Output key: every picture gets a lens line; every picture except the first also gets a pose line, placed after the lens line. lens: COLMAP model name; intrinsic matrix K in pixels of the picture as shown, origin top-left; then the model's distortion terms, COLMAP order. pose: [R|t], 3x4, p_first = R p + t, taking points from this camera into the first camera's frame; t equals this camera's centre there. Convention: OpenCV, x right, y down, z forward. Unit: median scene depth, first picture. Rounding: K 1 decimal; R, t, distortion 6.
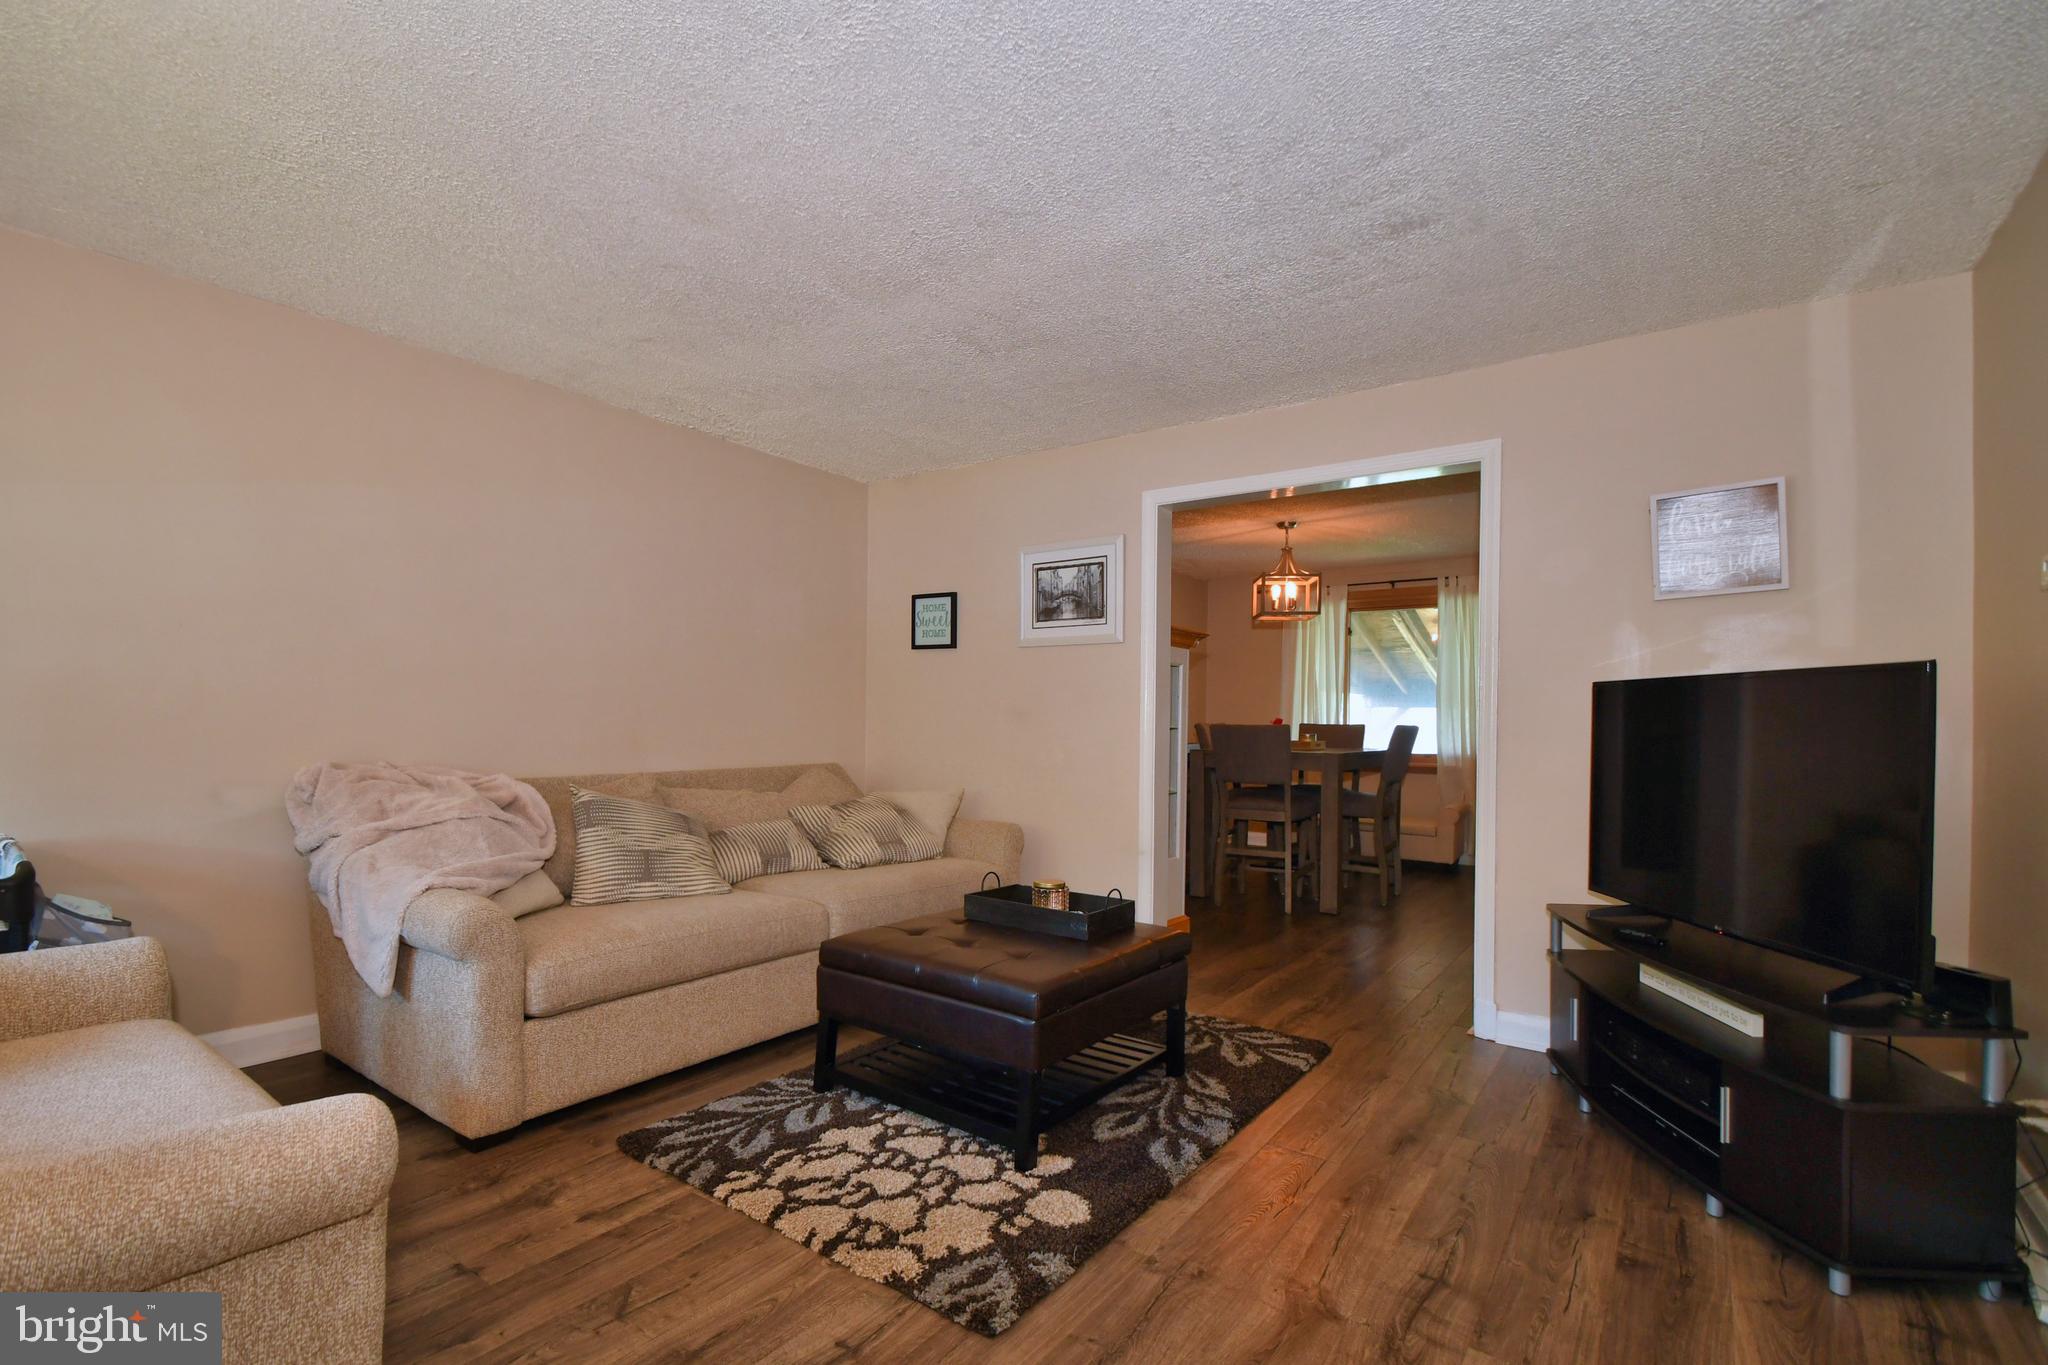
lens RADIAL K [[898.6, 0, 1014.1], [0, 898.6, 731.1], [0, 0, 1]] dist [0.001303, -0.002160]
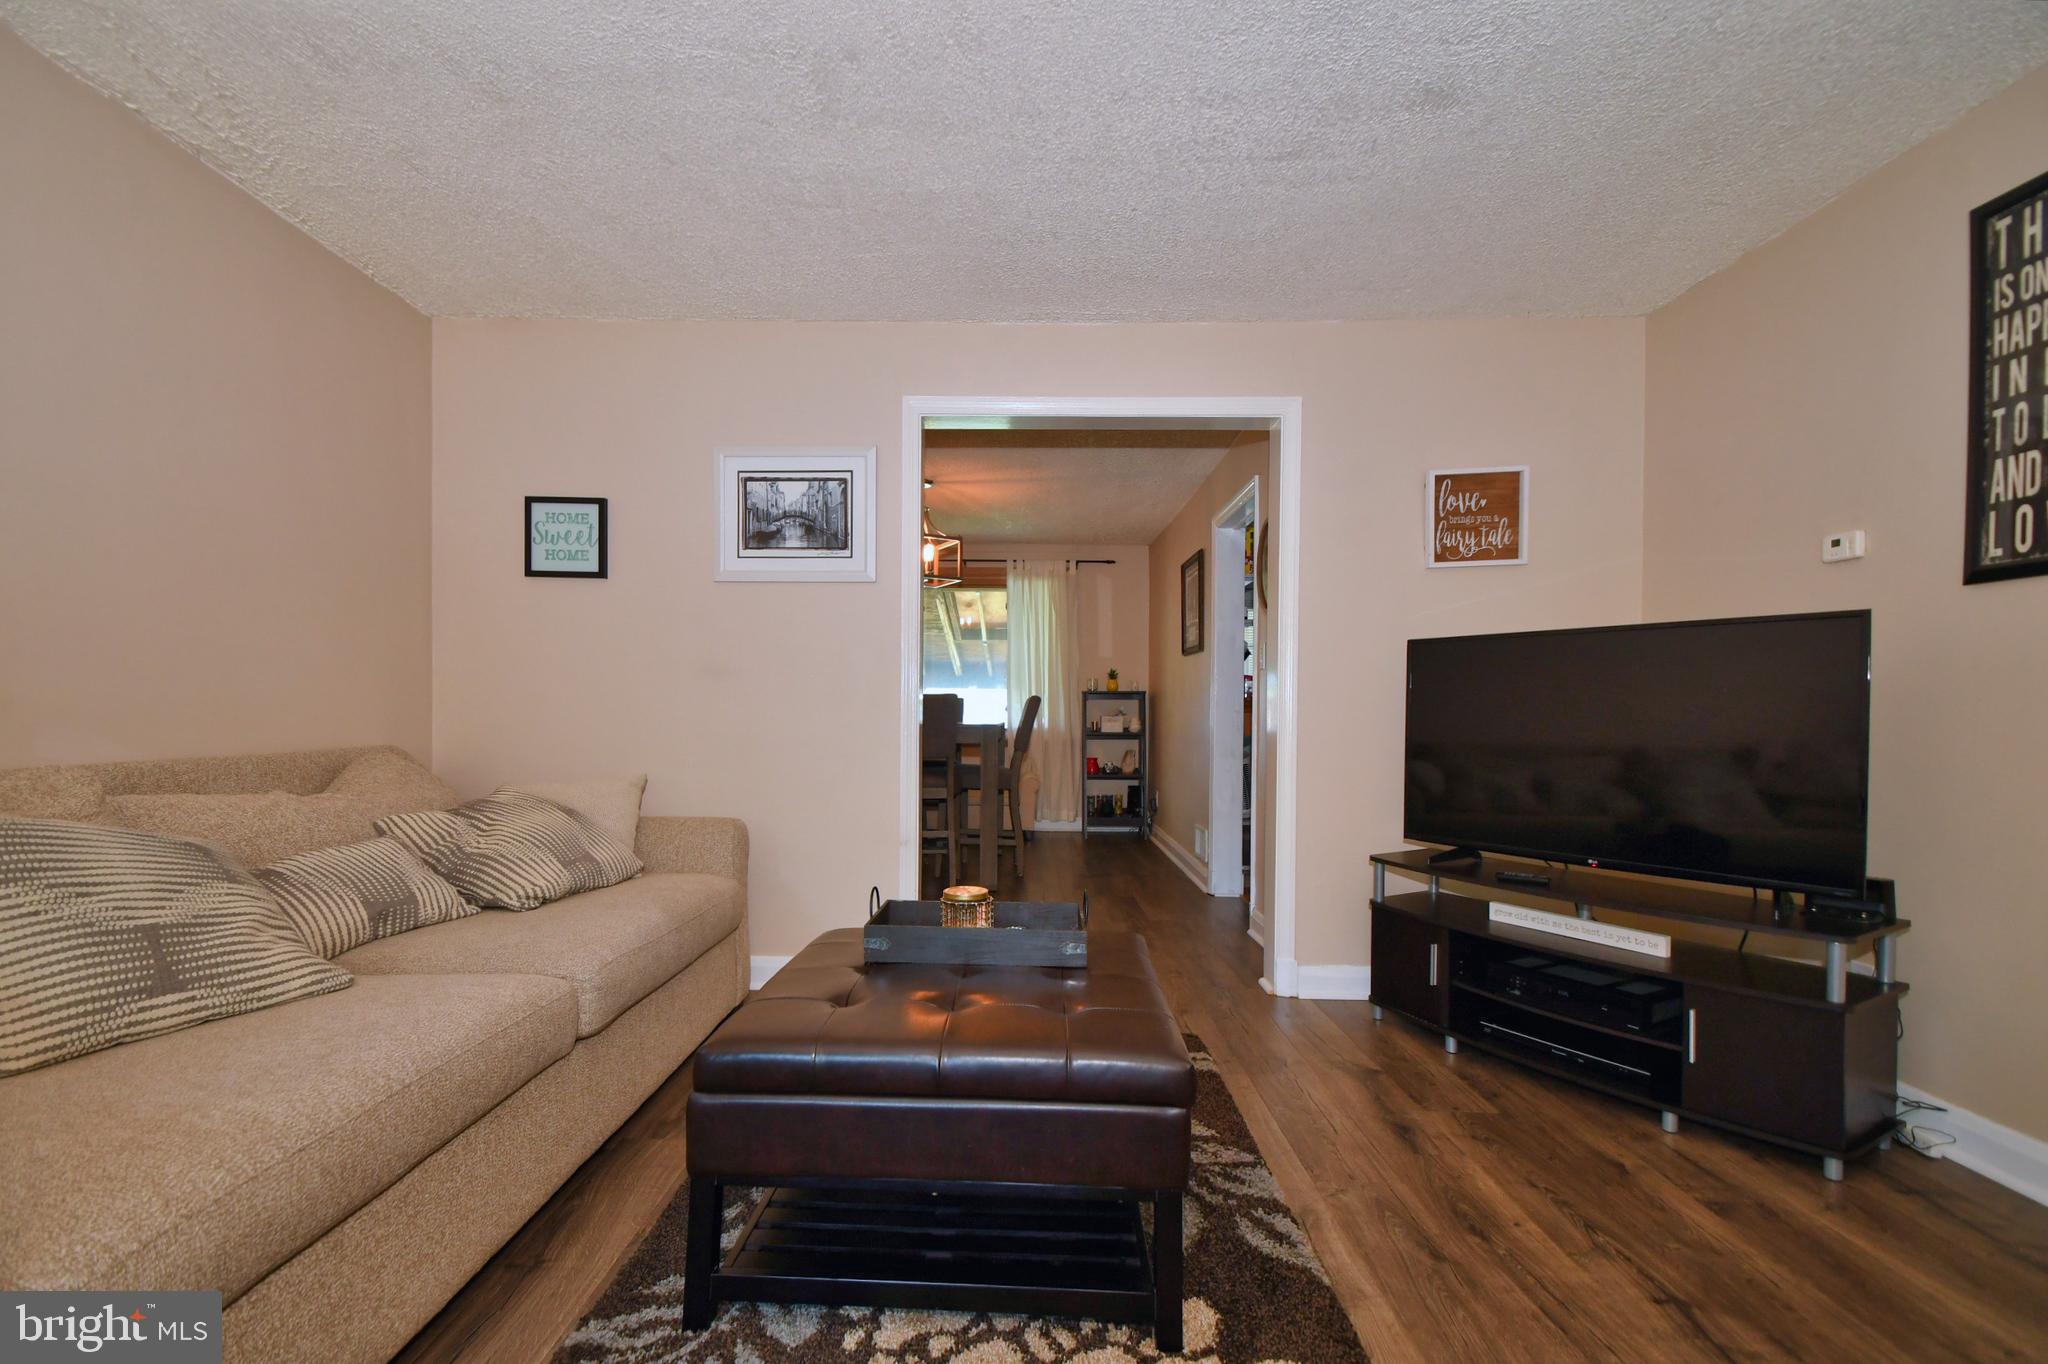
lens RADIAL K [[898.6, 0, 1048.9], [0, 898.6, 710.8], [0, 0, 1]] dist [0.001303, -0.002160]
pose [[0.828717, -0.006157, 0.559634, -0.193297], [0.007710, 0.999970, -0.000414, 0.017293], [-0.559615, 0.004658, 0.828739, 0.242760]]
